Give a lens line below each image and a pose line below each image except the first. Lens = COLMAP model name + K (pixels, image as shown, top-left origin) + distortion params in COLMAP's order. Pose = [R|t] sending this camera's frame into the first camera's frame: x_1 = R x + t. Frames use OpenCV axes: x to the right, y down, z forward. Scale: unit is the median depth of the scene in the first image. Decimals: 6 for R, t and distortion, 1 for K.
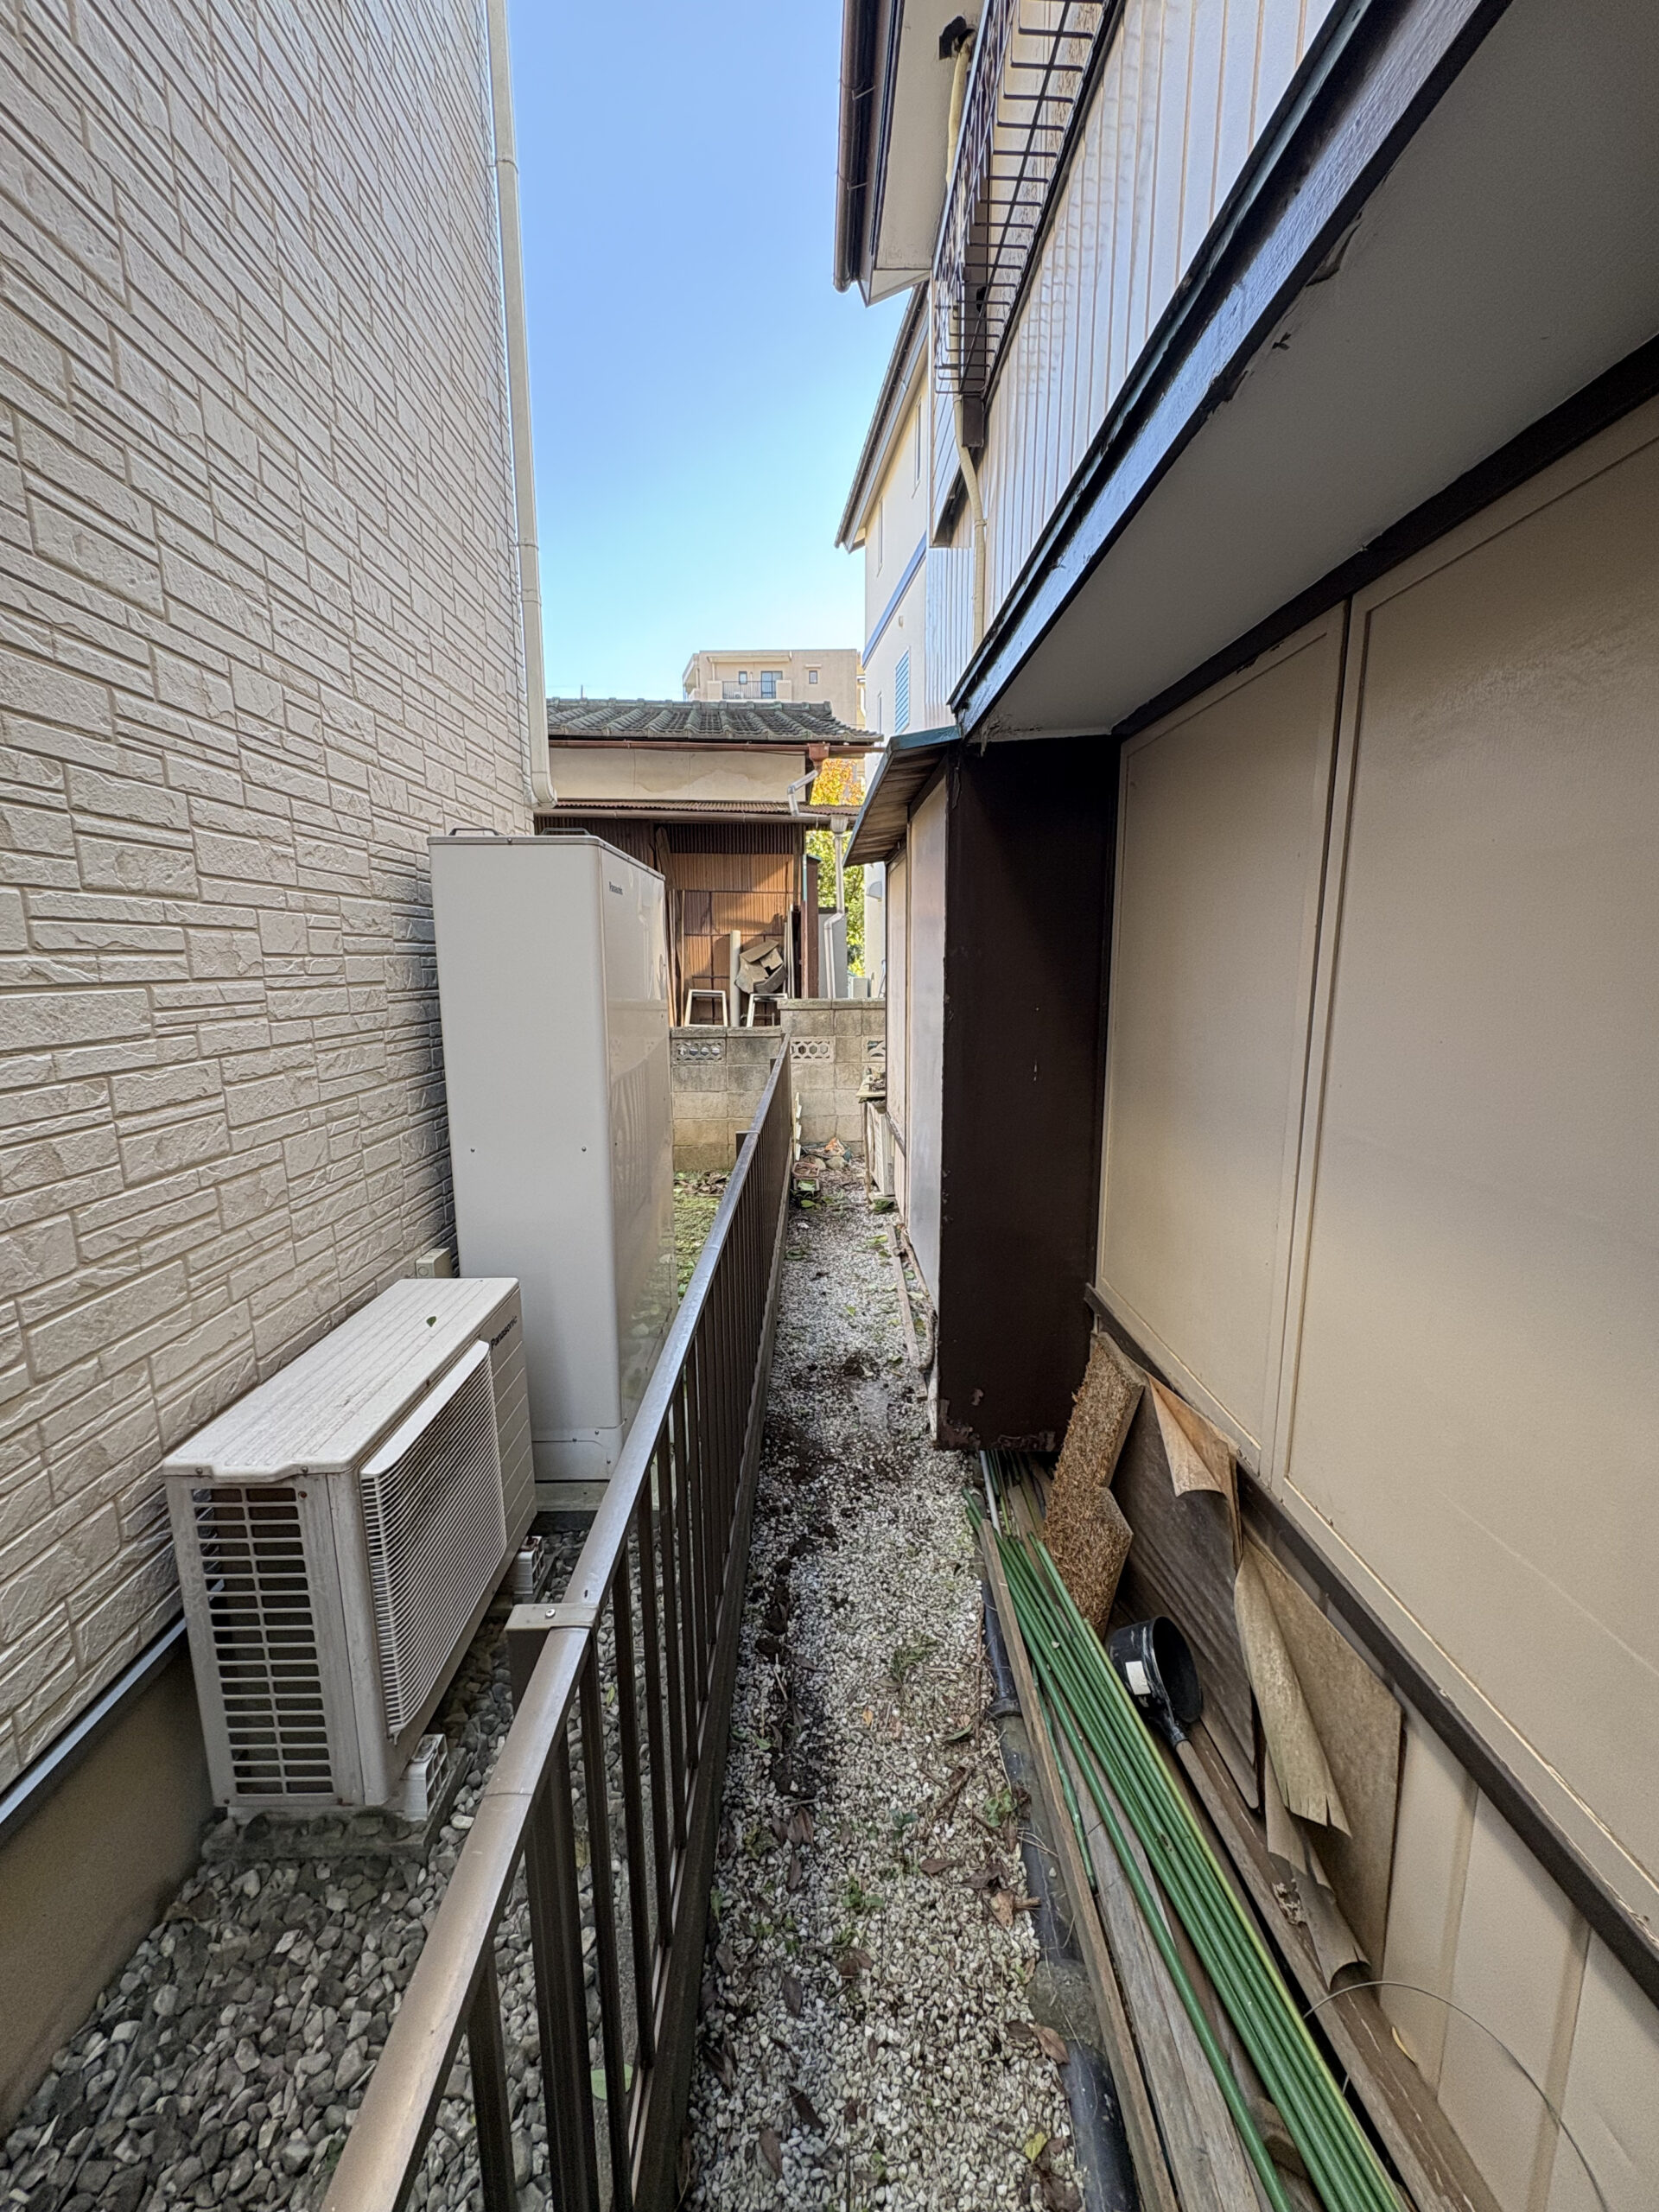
lens RADIAL K [[880.7, 0, 835.2], [0, 880.7, 1110.8], [0, 0, 1]] dist [-0.000319, 0.000174]
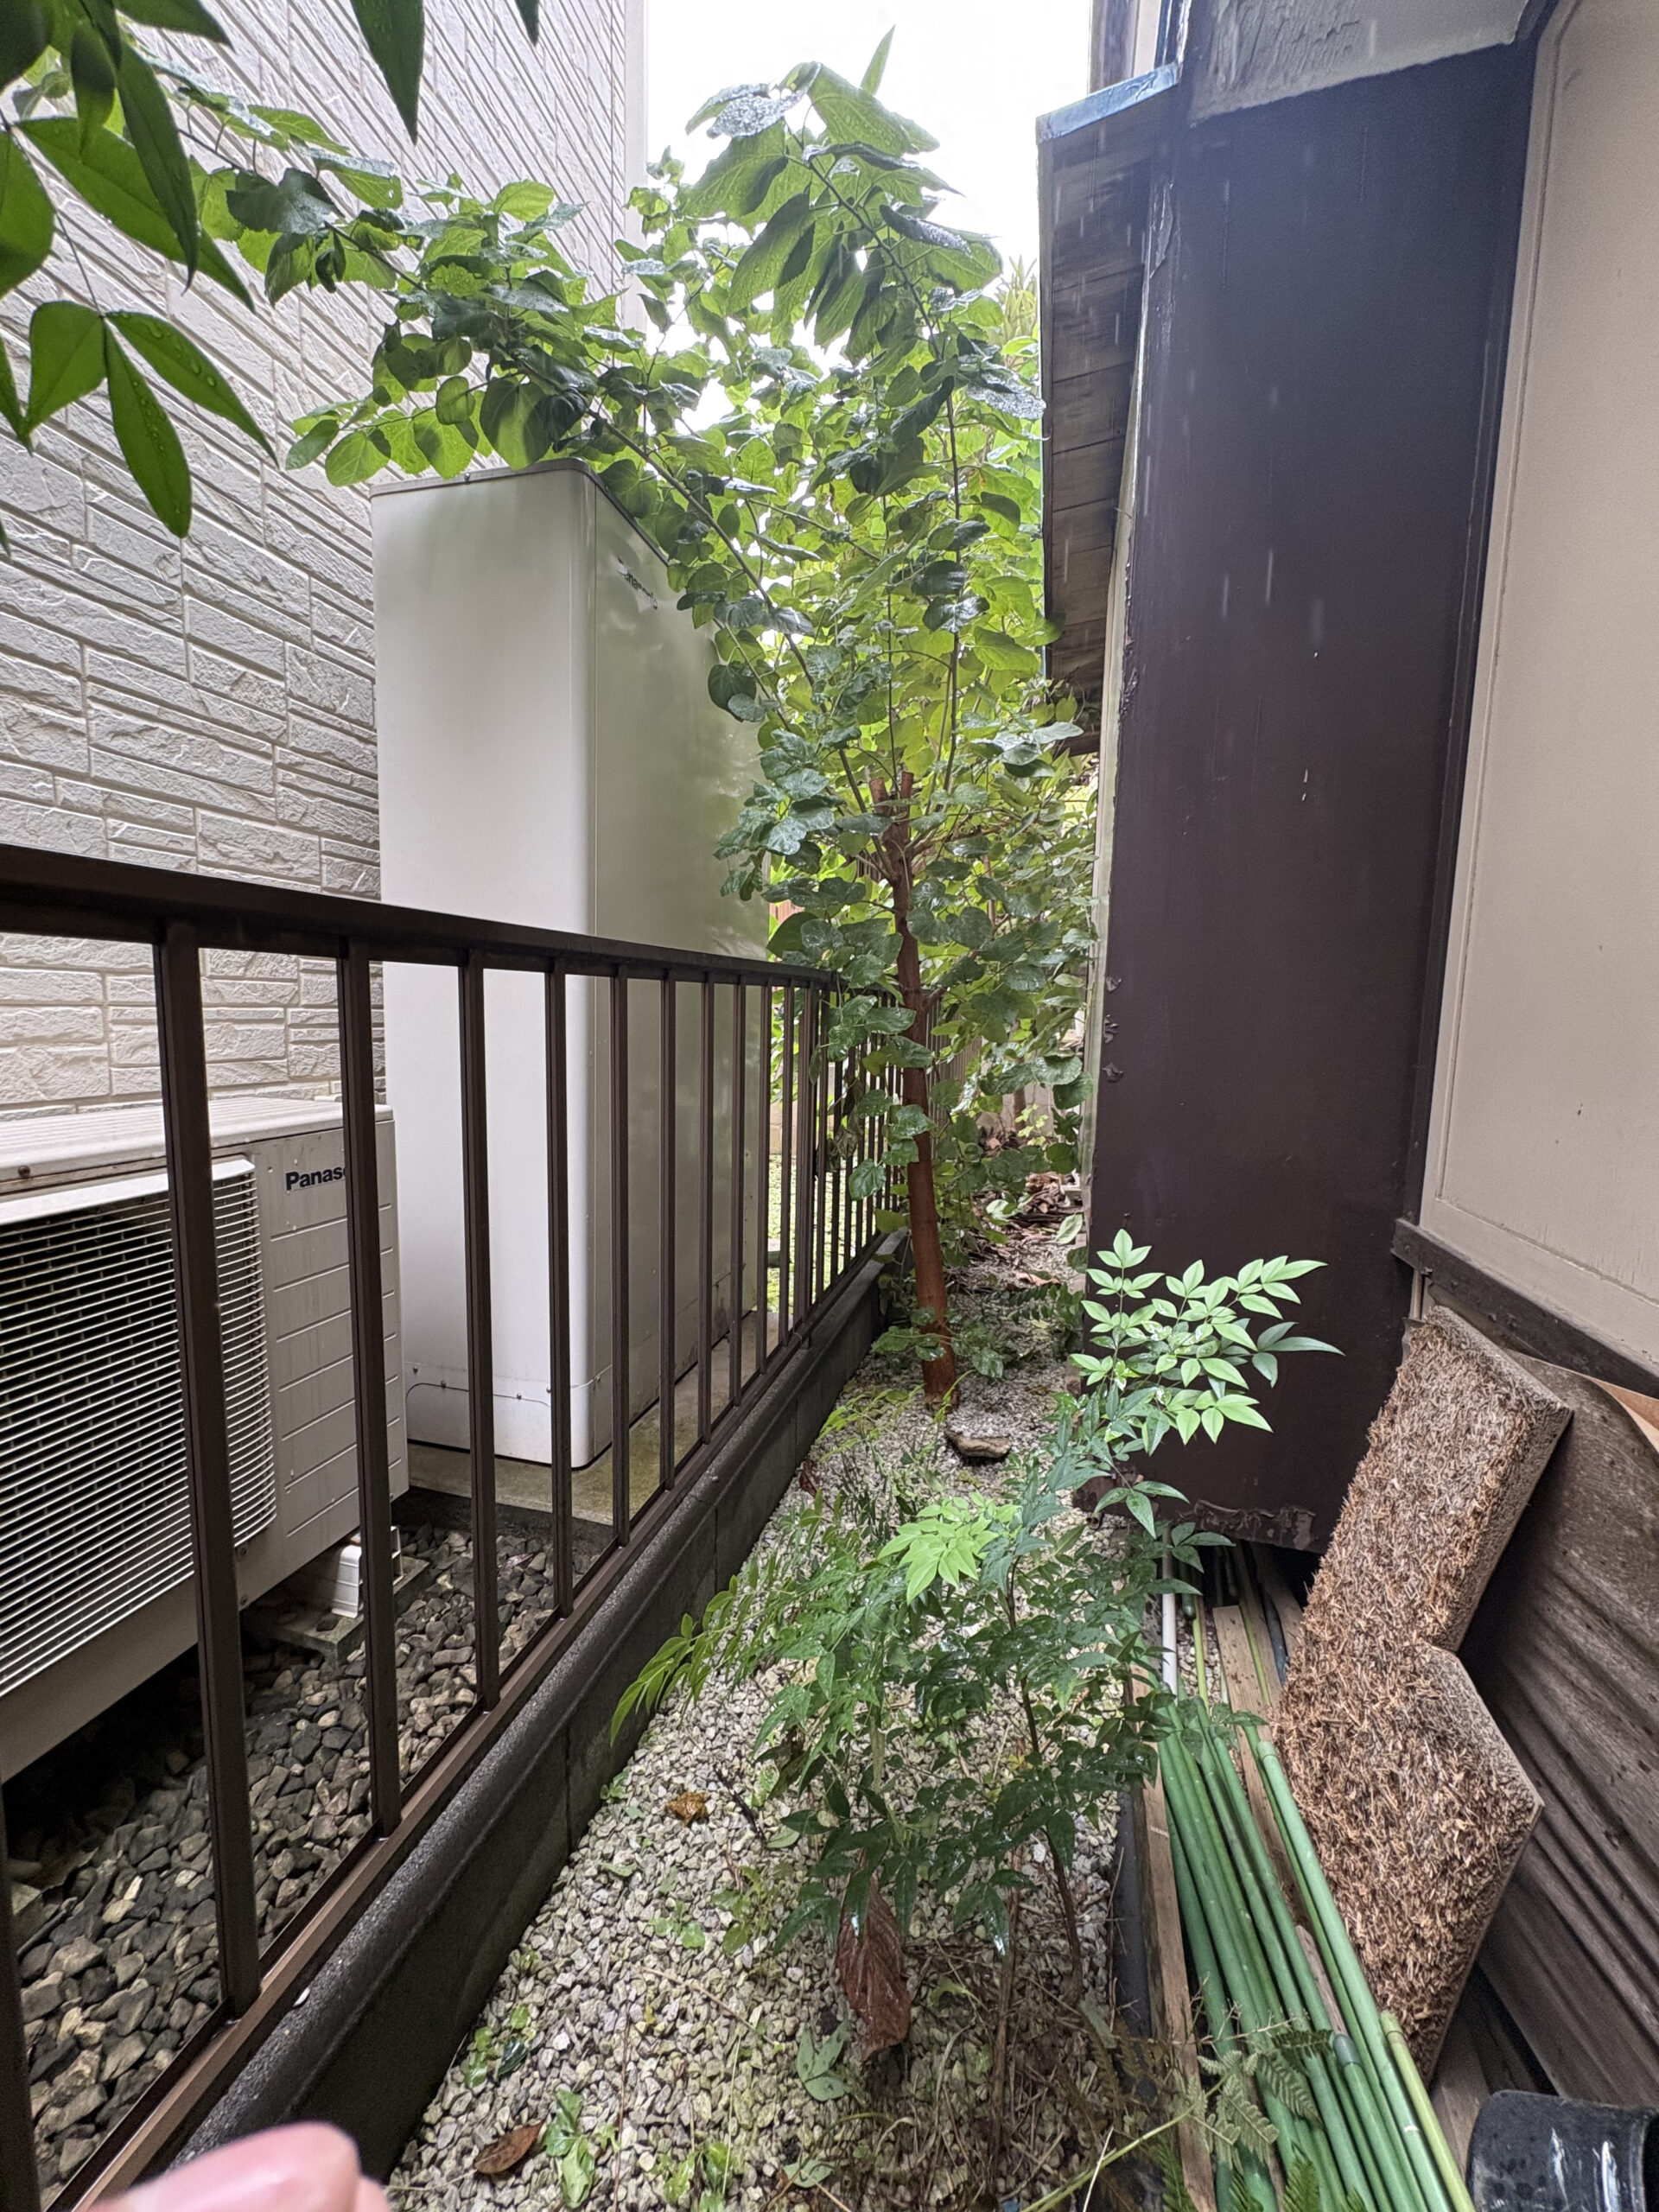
lens RADIAL K [[880.7, 0, 829.5], [0, 880.7, 1107.8], [0, 0, 1]] dist [-0.000319, 0.000174]
pose [[0.961669, 0.058353, -0.267932, 0.117443], [-0.074419, 0.995963, -0.050196, 0.203752], [0.263921, 0.068211, 0.962129, 0.479594]]
